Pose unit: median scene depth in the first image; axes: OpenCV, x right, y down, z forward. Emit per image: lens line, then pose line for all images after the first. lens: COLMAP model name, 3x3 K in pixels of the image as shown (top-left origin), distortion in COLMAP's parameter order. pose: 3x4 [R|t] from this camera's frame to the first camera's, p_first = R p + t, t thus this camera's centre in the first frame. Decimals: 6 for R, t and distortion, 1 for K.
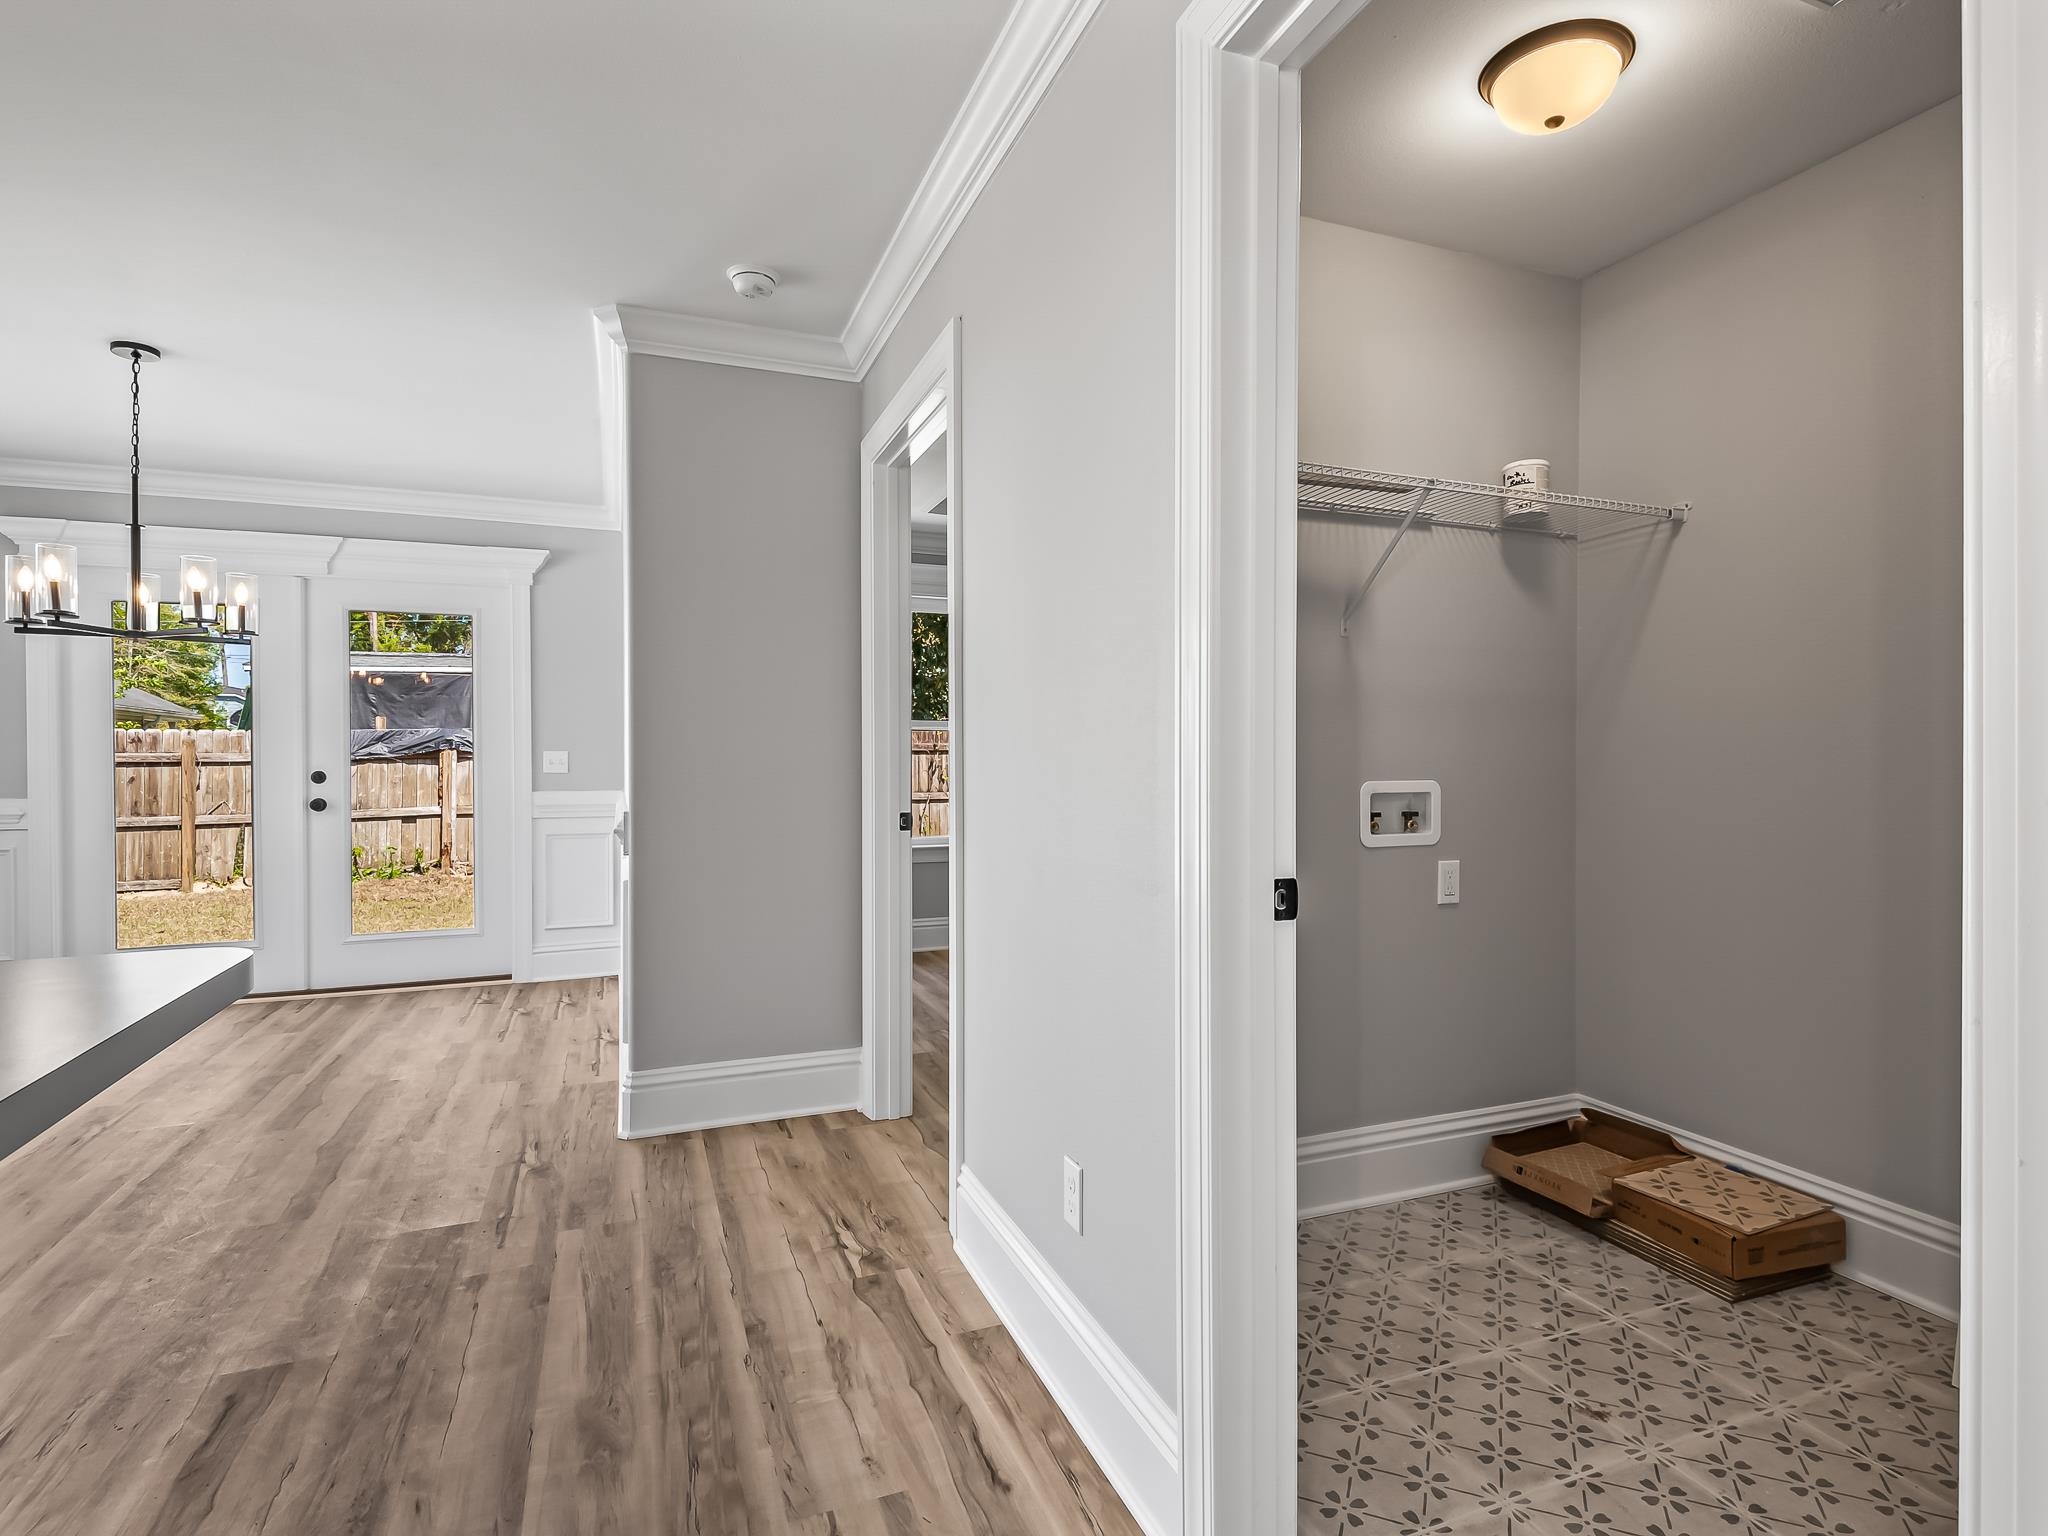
lens RADIAL K [[1032.1, 0, 1026.9], [0, 1032.1, 763.7], [0, 0, 1]] dist [0.035783, -0.024216]
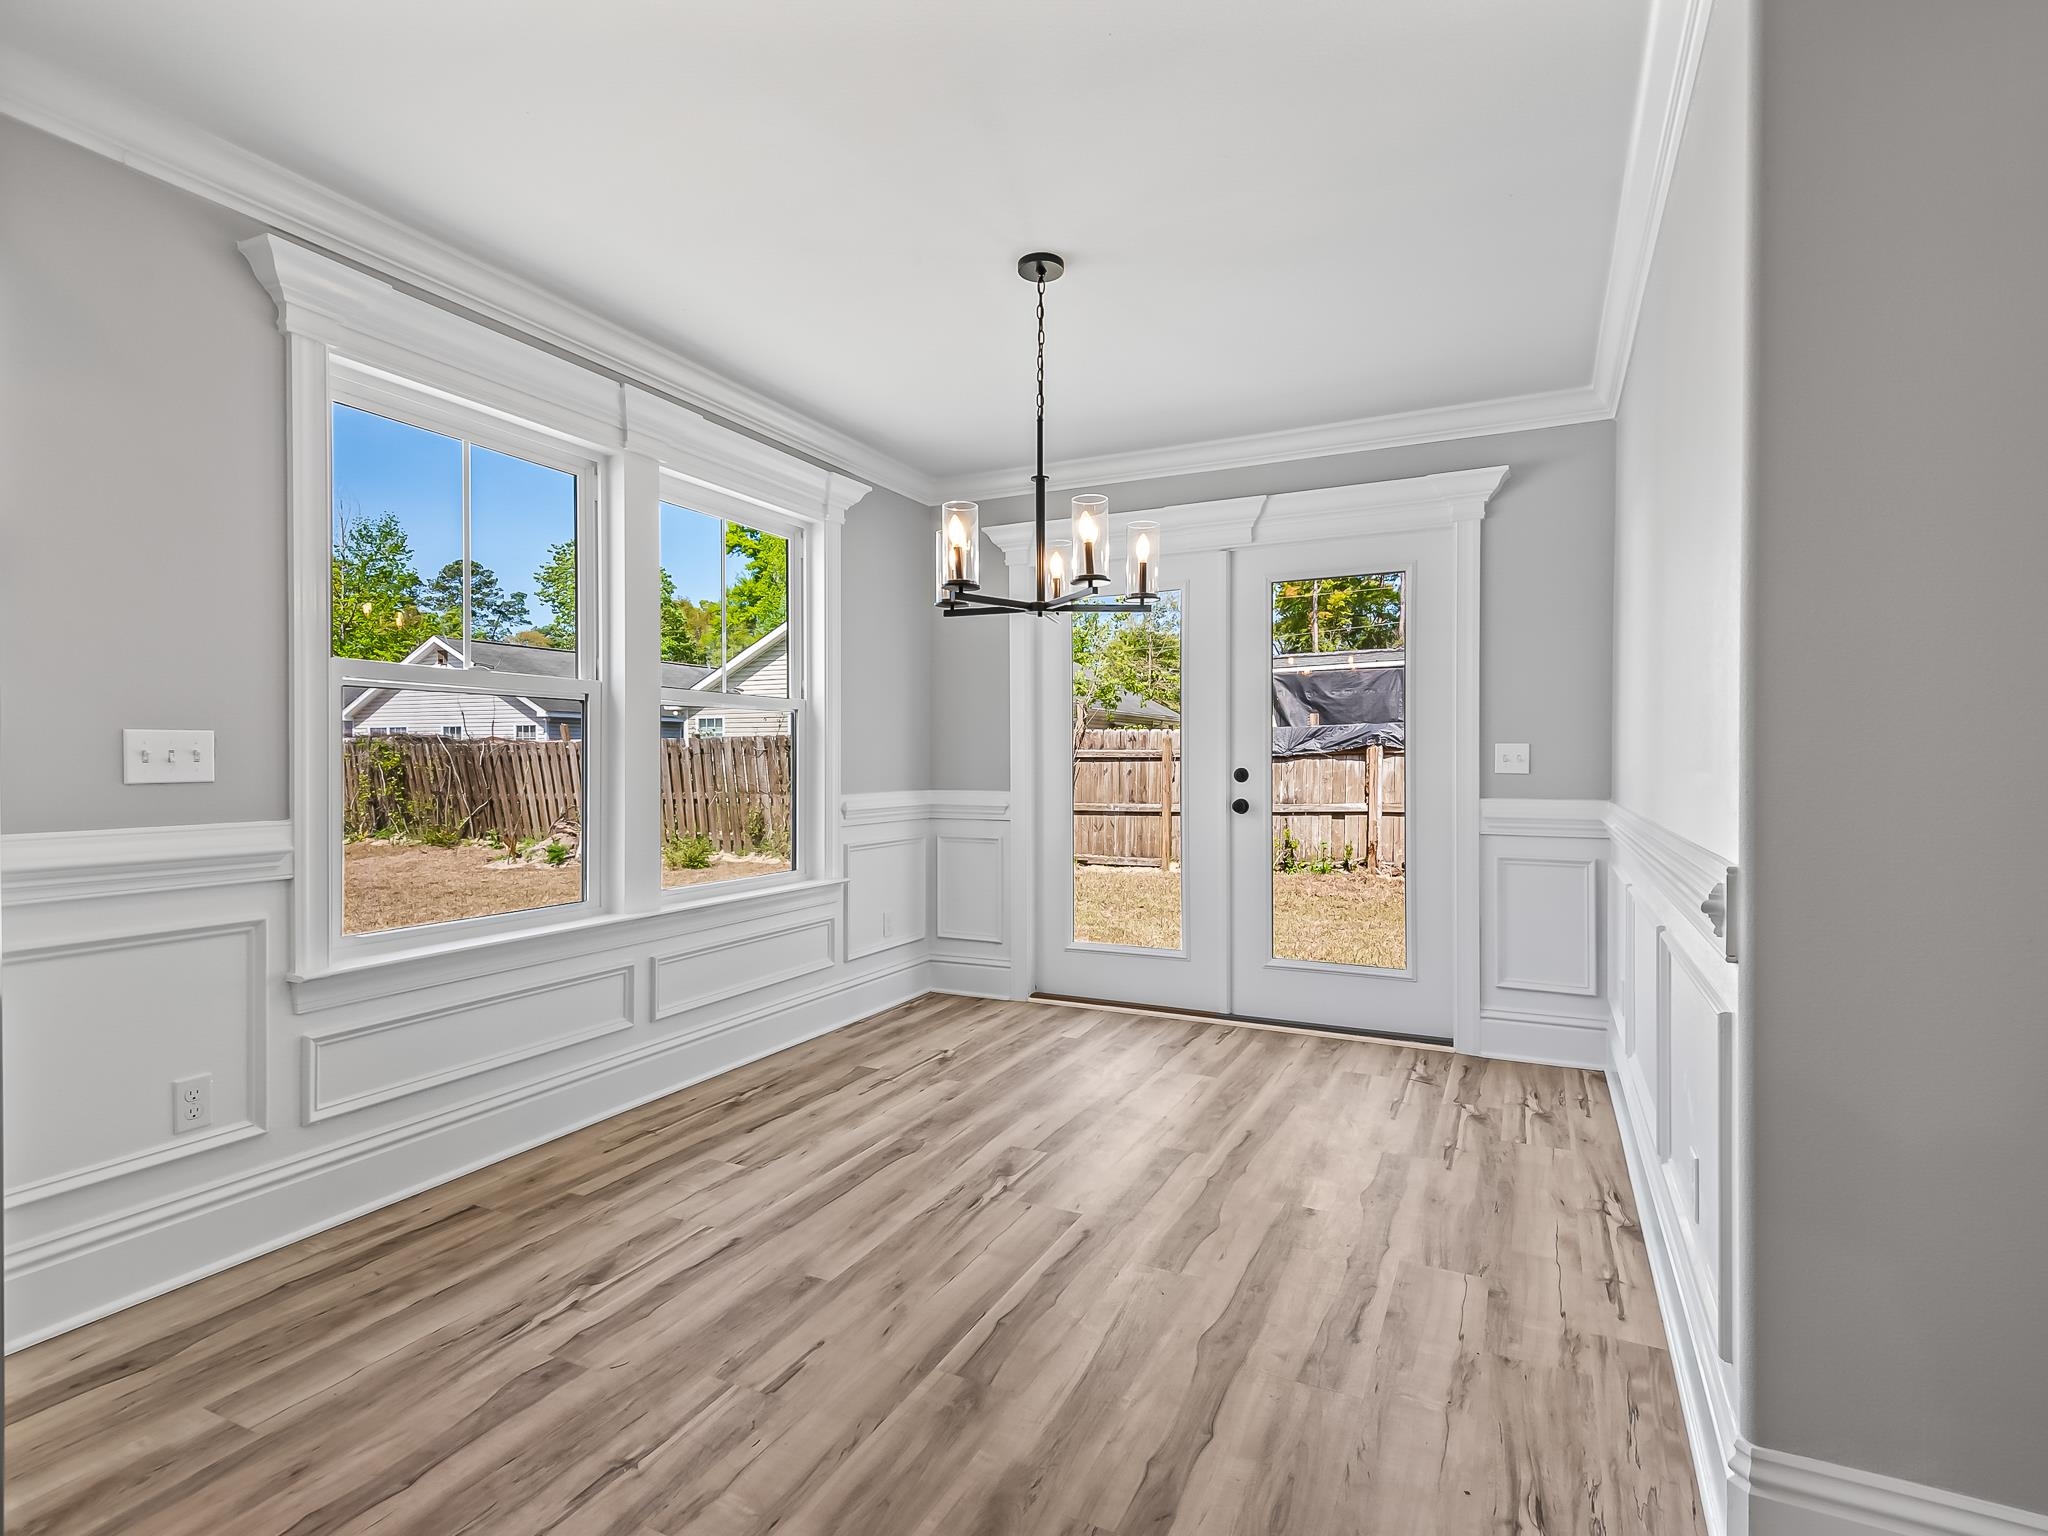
lens RADIAL K [[1032.1, 0, 1026.9], [0, 1032.1, 763.7], [0, 0, 1]] dist [0.035783, -0.024216]
pose [[0.674544, 0.007364, -0.738198, -0.155378], [-0.004632, 0.999973, 0.005743, -0.000848], [0.738221, -0.000455, 0.674559, 0.275712]]
